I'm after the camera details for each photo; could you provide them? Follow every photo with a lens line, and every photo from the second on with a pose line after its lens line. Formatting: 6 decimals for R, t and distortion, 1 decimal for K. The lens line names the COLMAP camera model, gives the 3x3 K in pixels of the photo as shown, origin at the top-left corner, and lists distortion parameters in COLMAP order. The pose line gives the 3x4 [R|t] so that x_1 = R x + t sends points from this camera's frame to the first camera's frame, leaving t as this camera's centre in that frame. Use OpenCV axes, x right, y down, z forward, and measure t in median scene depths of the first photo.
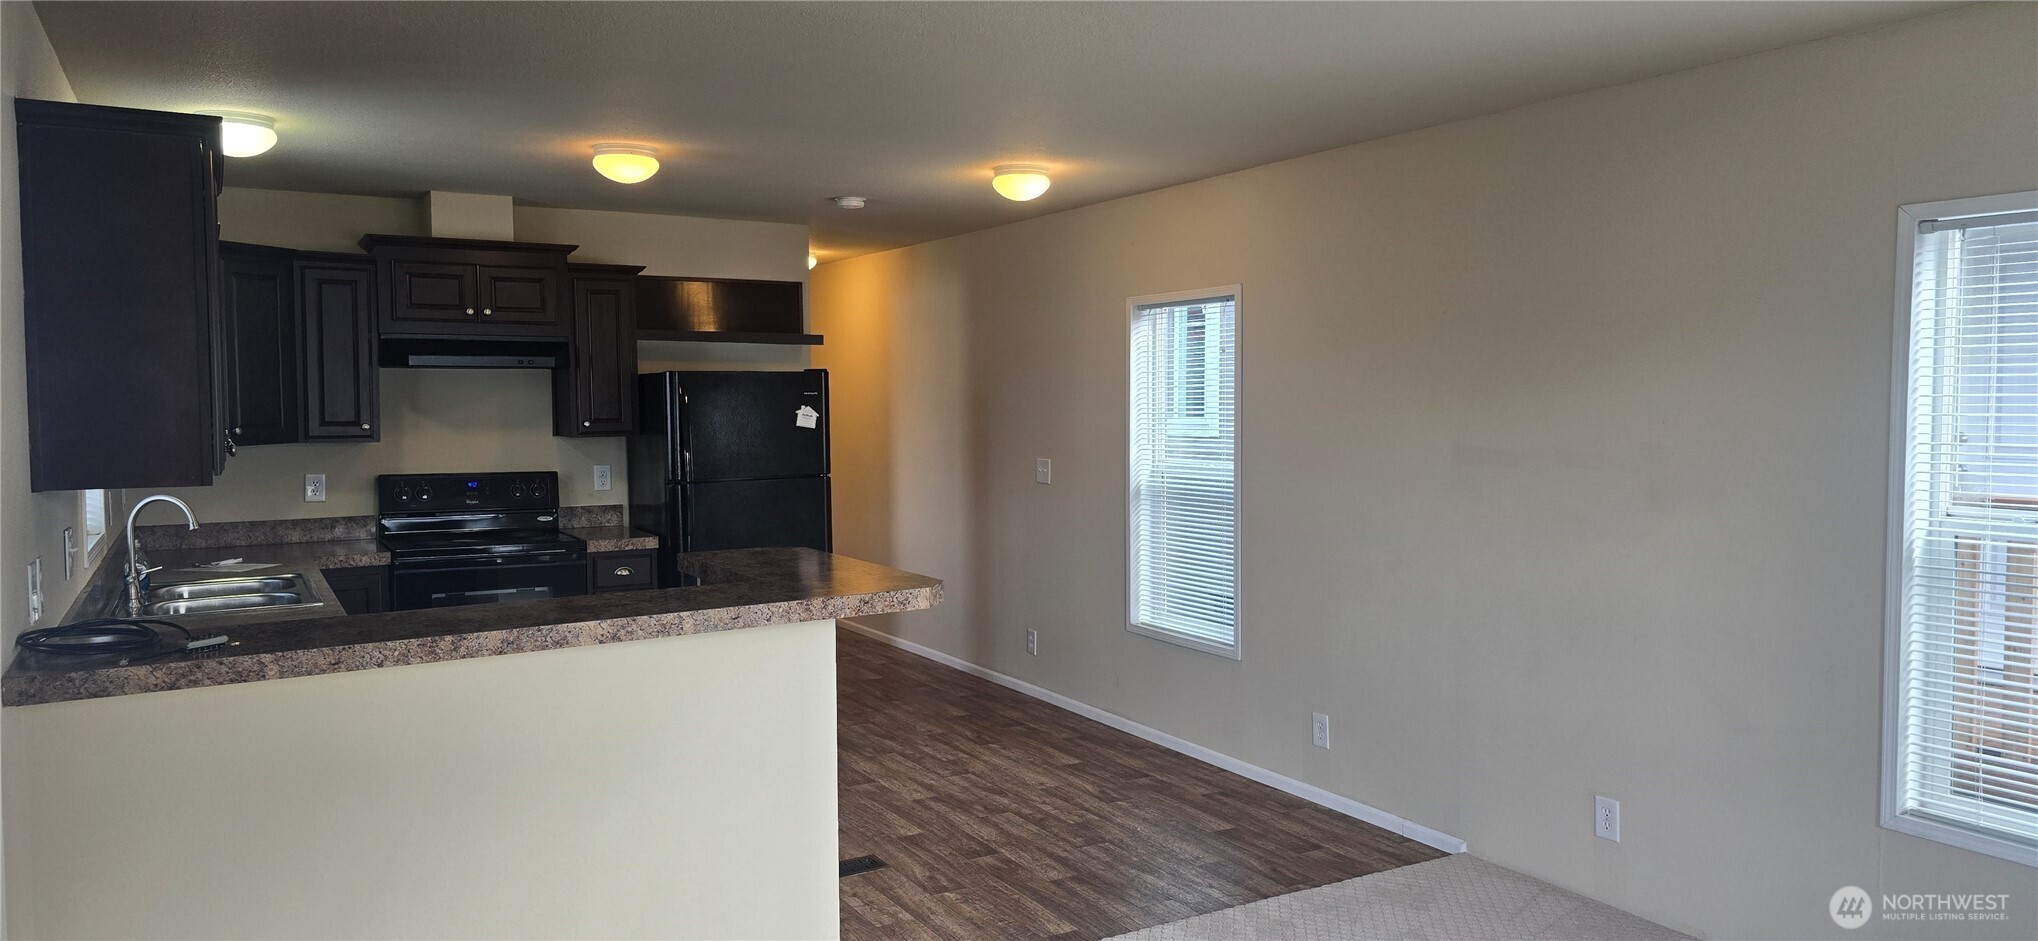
lens RADIAL K [[1364.3, 0, 1016.5], [0, 1364.3, 459.3], [0, 0, 1]] dist [0.067077, -0.003132]
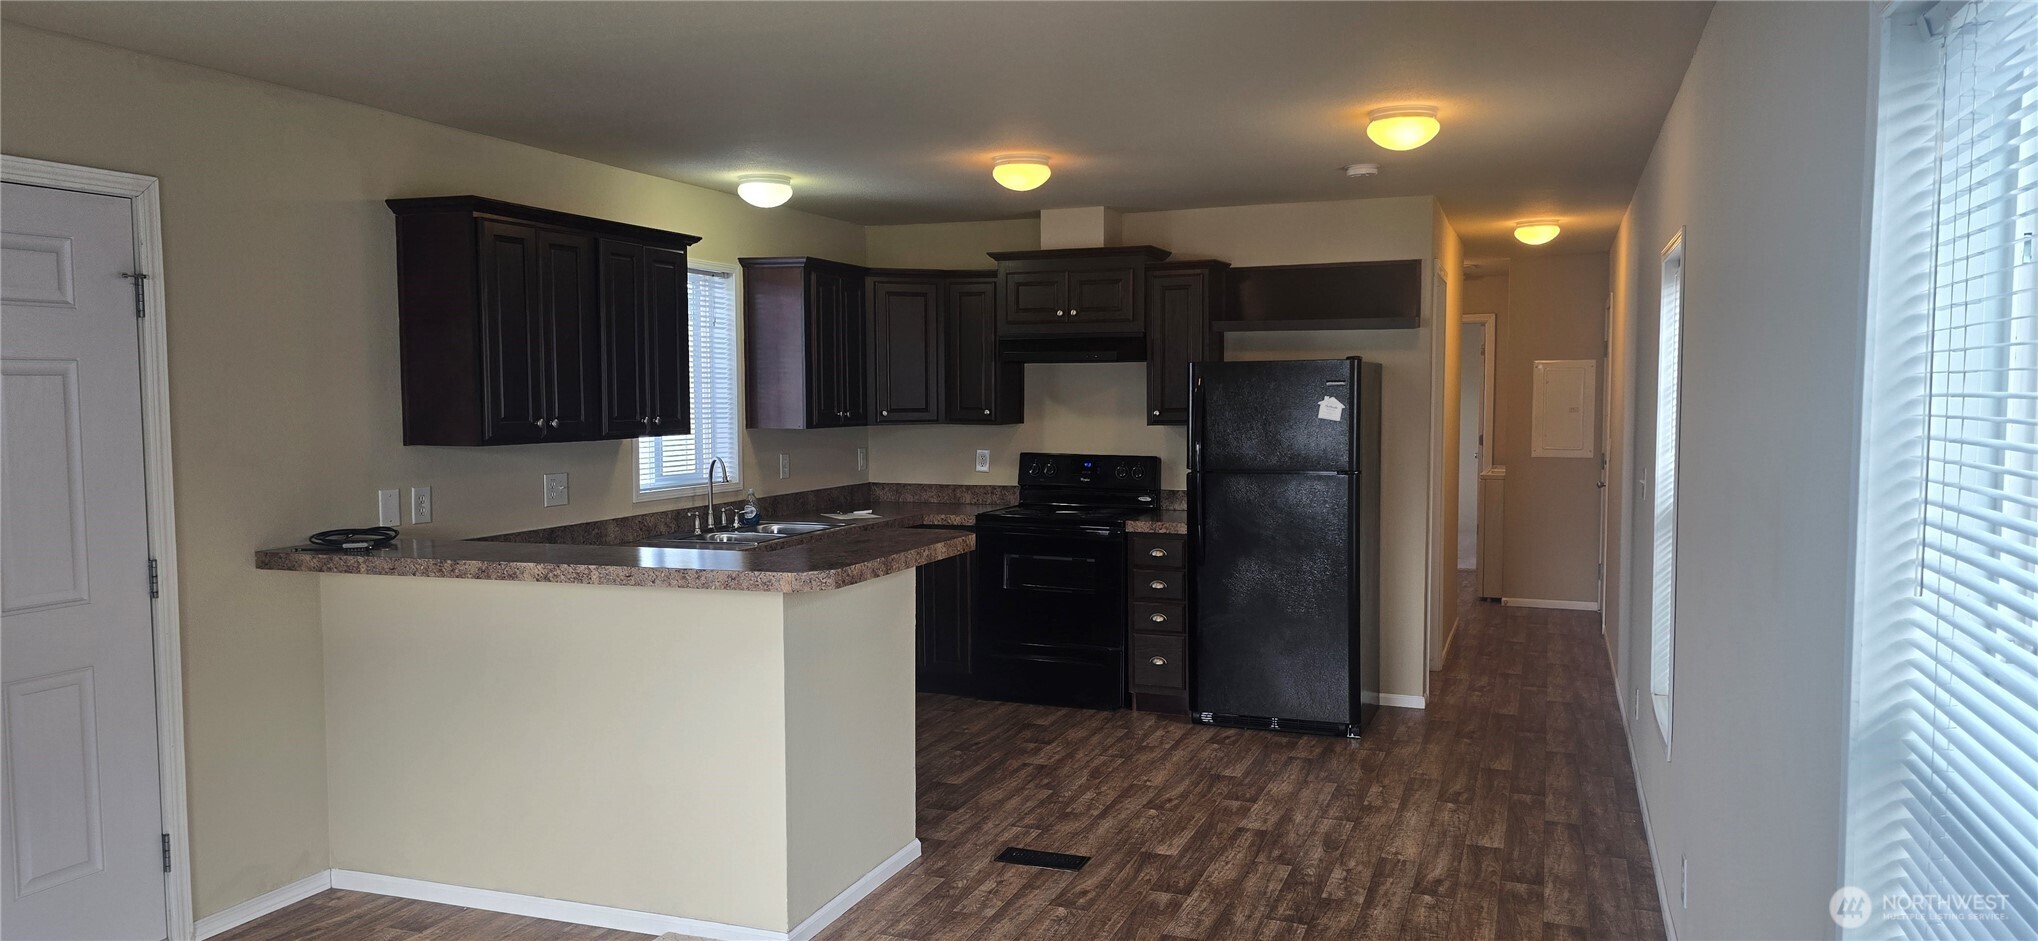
lens RADIAL K [[1364.3, 0, 1021.8], [0, 1364.3, 477.5], [0, 0, 1]] dist [0.067077, -0.003132]
pose [[0.616649, 0.052731, -0.785470, 0.541550], [-0.035940, 0.998600, 0.038823, -0.015428], [0.786417, 0.004290, 0.617680, 0.315470]]
